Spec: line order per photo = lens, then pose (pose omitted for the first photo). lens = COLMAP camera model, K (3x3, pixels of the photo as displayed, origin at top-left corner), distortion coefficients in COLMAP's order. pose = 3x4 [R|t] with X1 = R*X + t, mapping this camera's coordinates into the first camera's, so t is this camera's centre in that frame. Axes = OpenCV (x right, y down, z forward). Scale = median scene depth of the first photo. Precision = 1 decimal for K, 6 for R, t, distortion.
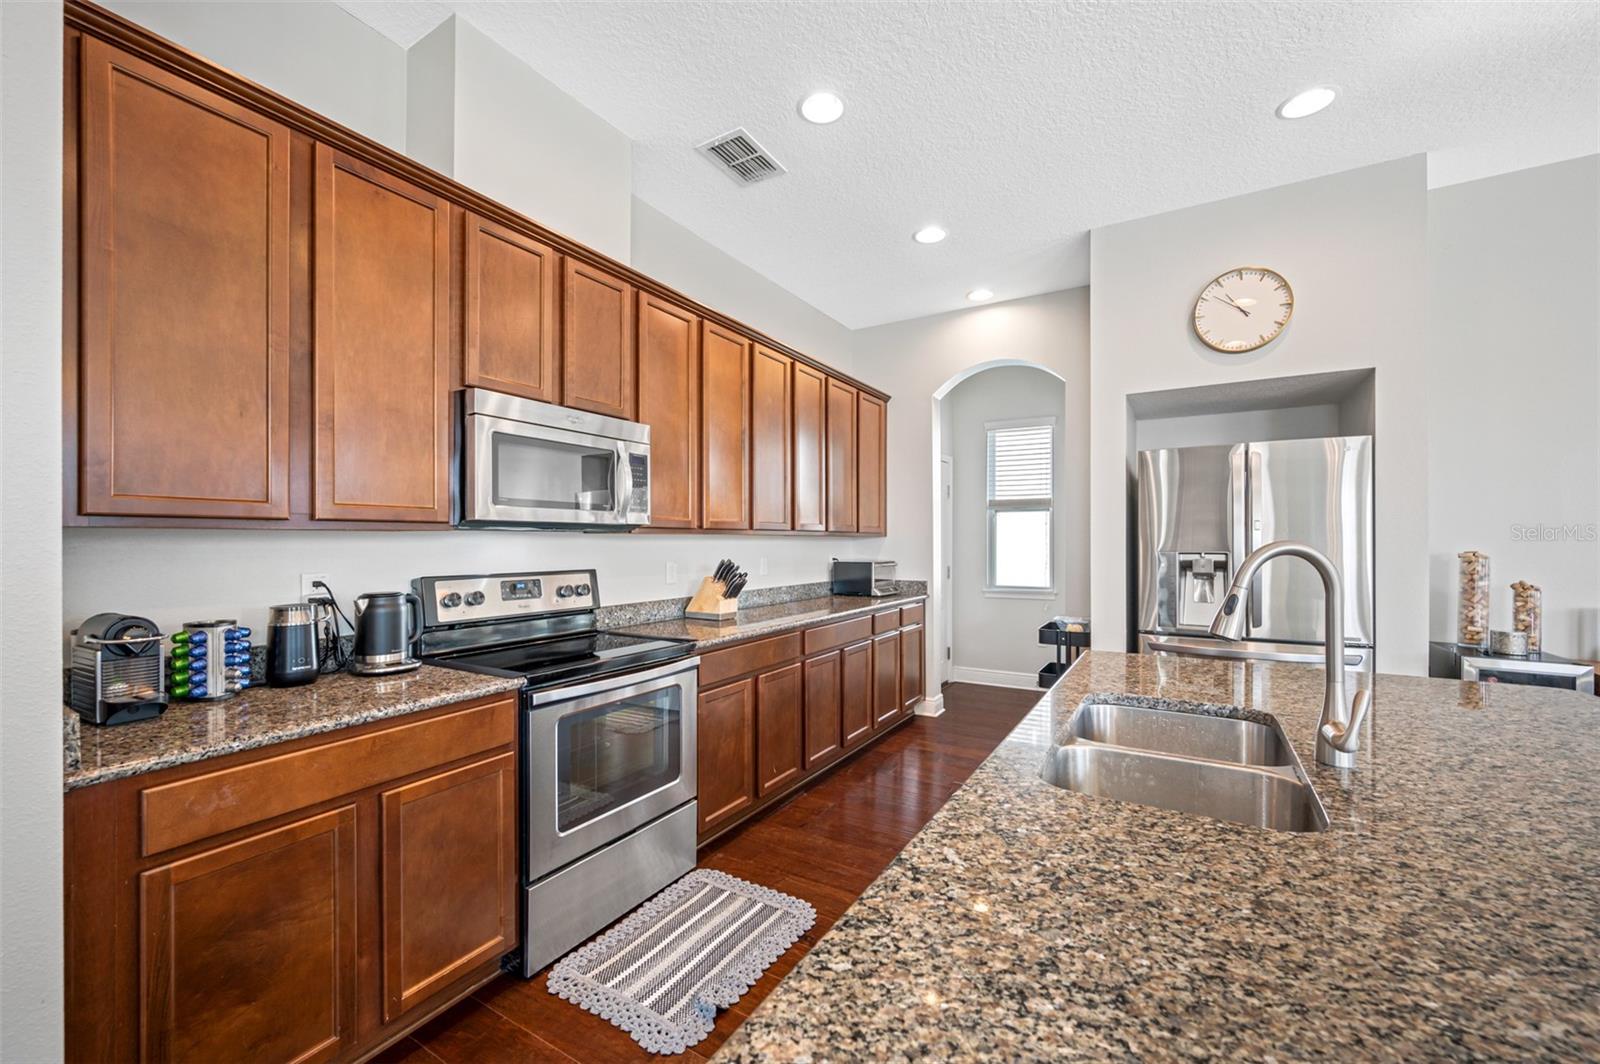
lens RADIAL K [[642.8, 0, 787.1], [0, 642.8, 538.0], [0, 0, 1]] dist [-0.000417, 0.000208]
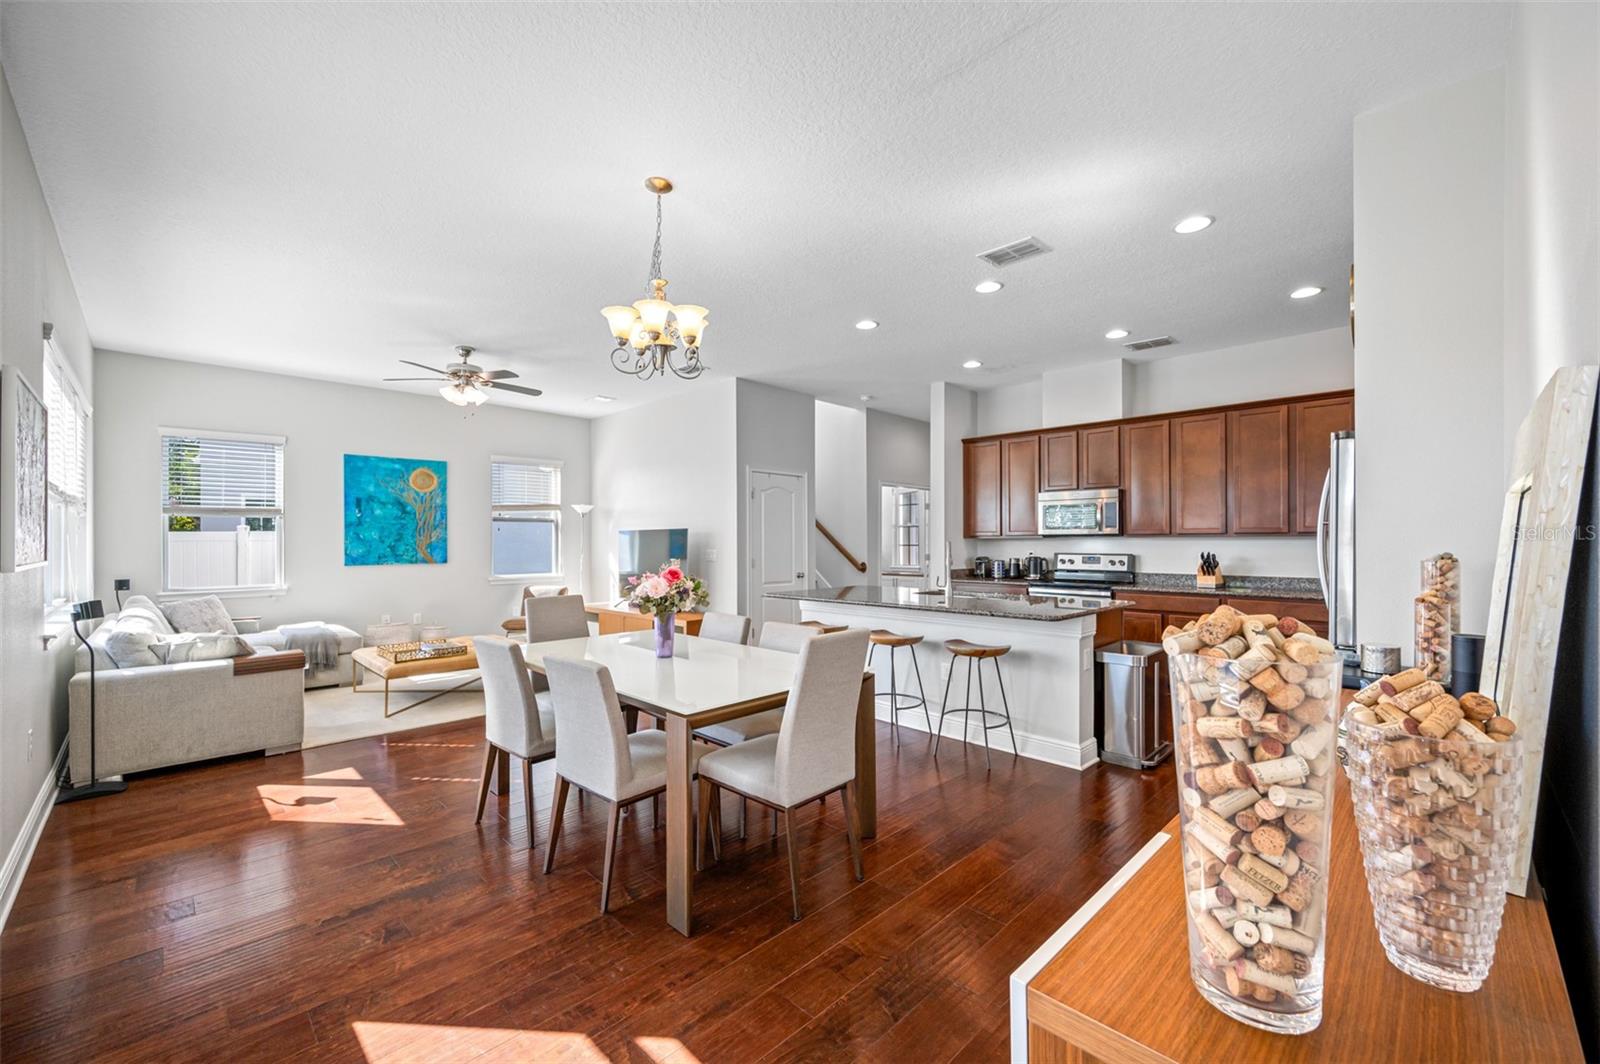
lens RADIAL K [[642.8, 0, 788.6], [0, 642.8, 545.9], [0, 0, 1]] dist [-0.000417, 0.000208]
pose [[-0.278213, 0.006050, -0.960500, 1.914274], [0.001172, 0.999982, 0.005960, 0.005673], [0.960519, 0.000532, -0.278215, 0.439342]]
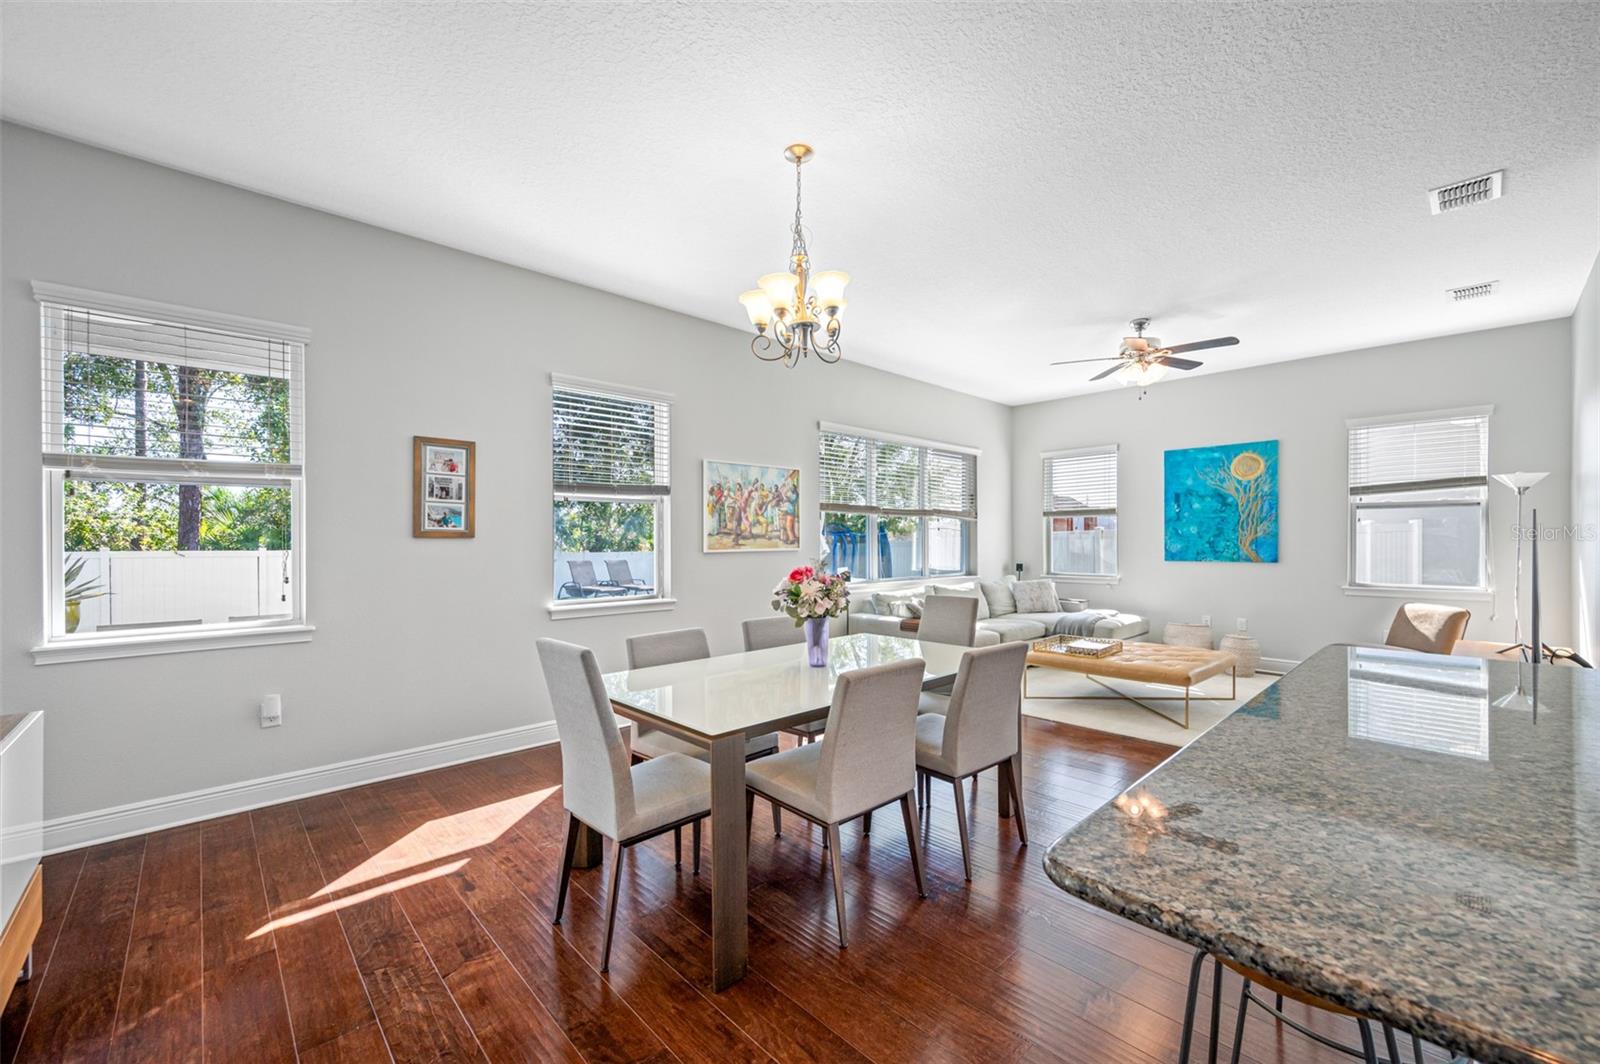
lens RADIAL K [[642.8, 0, 809.5], [0, 642.8, 539.0], [0, 0, 1]] dist [-0.000417, 0.000208]
pose [[-0.963662, 0.005667, 0.267065, 0.736673], [0.005247, 0.999984, -0.002289, 0.006827], [-0.267074, -0.000805, -0.963676, 0.874314]]
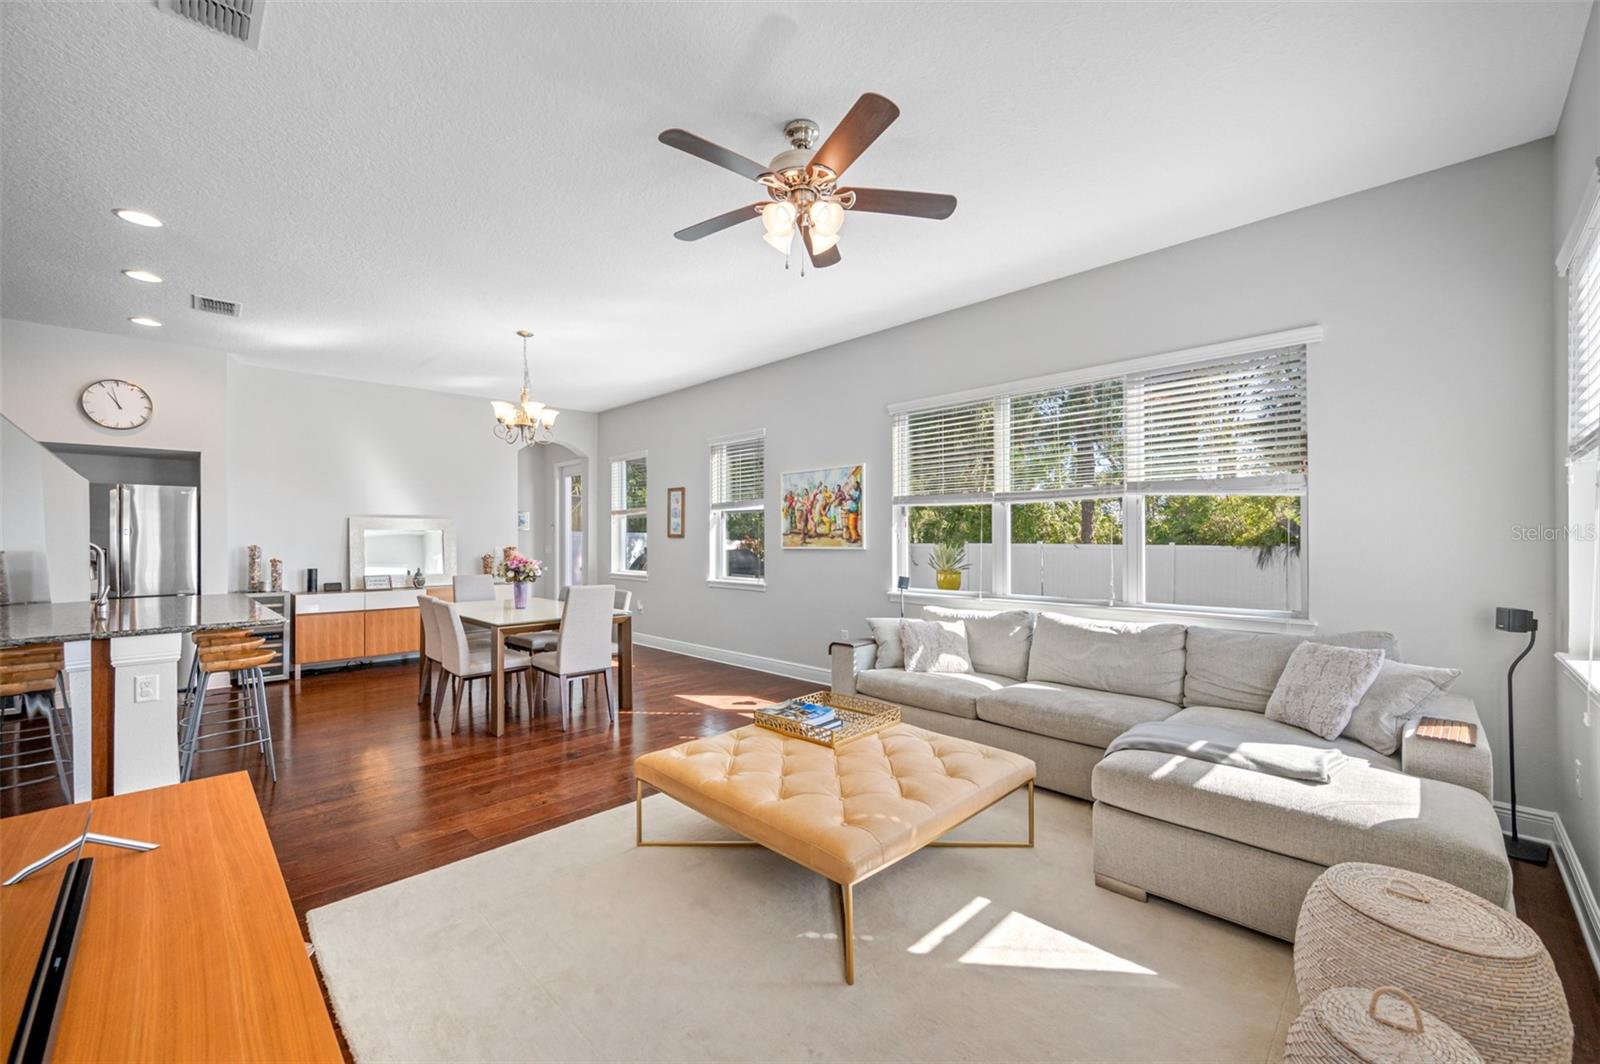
lens RADIAL K [[642.8, 0, 806.7], [0, 642.8, 546.0], [0, 0, 1]] dist [-0.000417, 0.000208]
pose [[0.236667, -0.010403, 0.971535, -0.546412], [0.003364, 0.999945, 0.009888, 0.007909], [-0.971585, 0.000928, 0.236689, -1.242584]]
